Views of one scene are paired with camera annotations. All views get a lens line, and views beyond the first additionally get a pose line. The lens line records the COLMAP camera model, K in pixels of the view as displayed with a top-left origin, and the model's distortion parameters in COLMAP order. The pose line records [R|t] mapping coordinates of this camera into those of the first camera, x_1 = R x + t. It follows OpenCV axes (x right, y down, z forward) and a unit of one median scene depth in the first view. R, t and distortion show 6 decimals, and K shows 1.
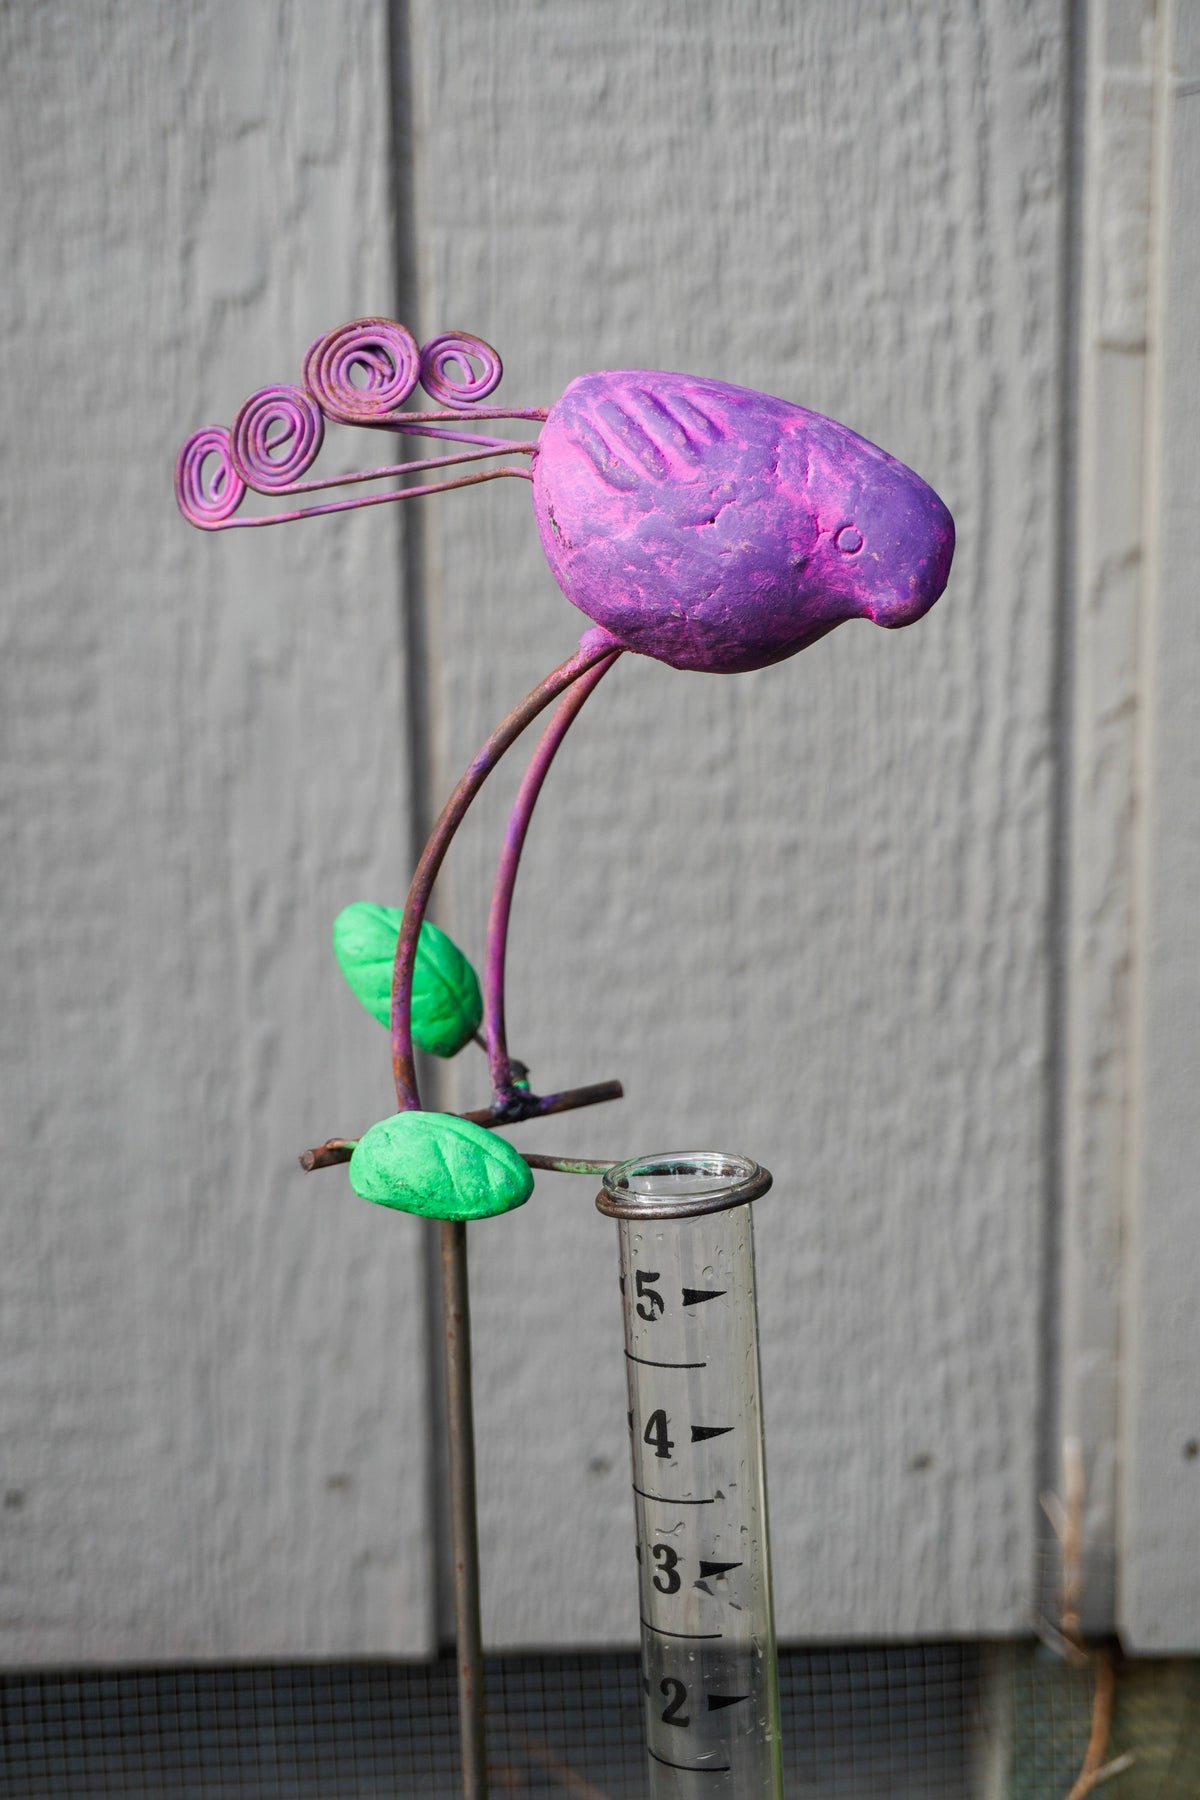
lens RADIAL K [[3353.4, 0, 639.8], [0, 3353.4, 904.8], [0, 0, 1]] dist [0.007932, 0.289500]
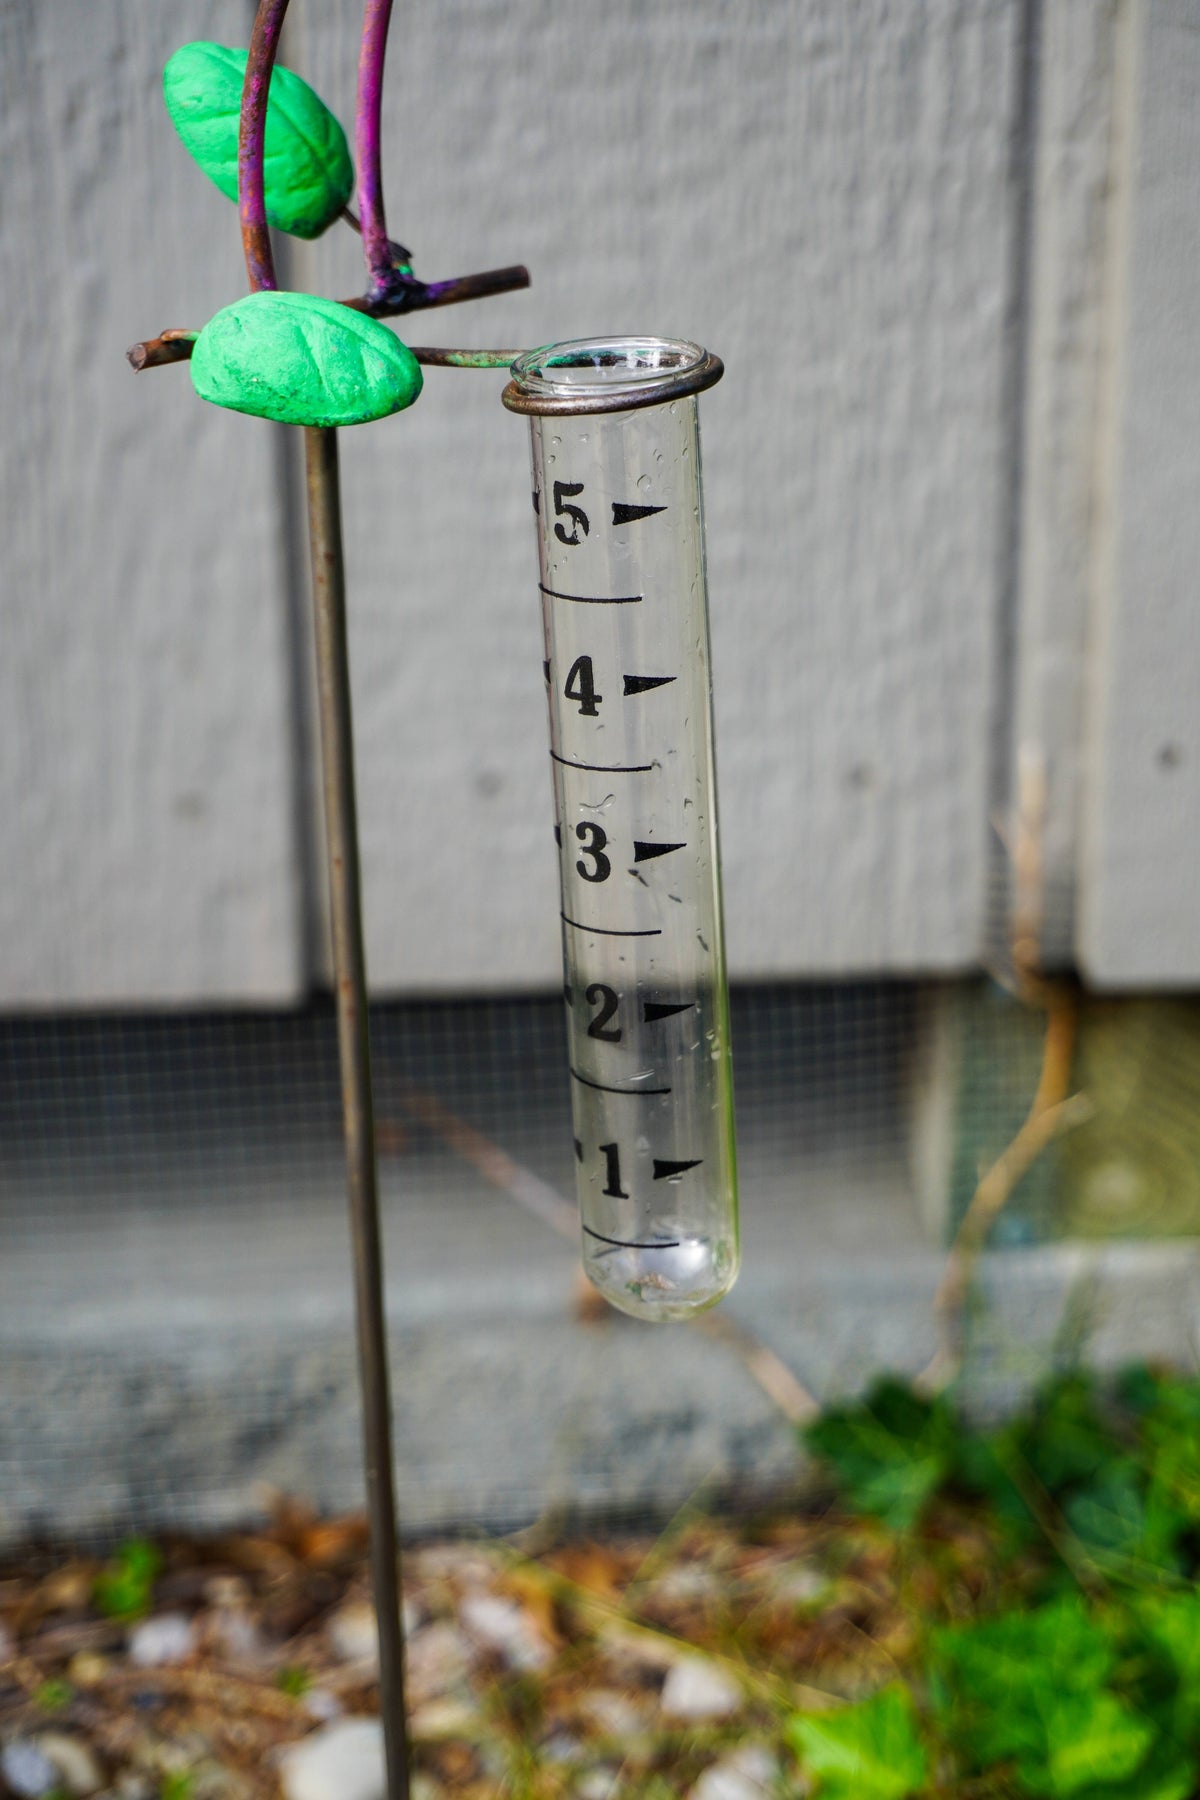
lens RADIAL K [[3550.6, 0, 601.3], [0, 3550.6, 807.7], [0, 0, 1]] dist [0.004784, 0.305820]
pose [[0.999595, -0.009657, 0.026783, -0.008292], [0.005456, 0.988257, 0.152705, 0.035806], [-0.027943, -0.152497, 0.987909, 0.096823]]
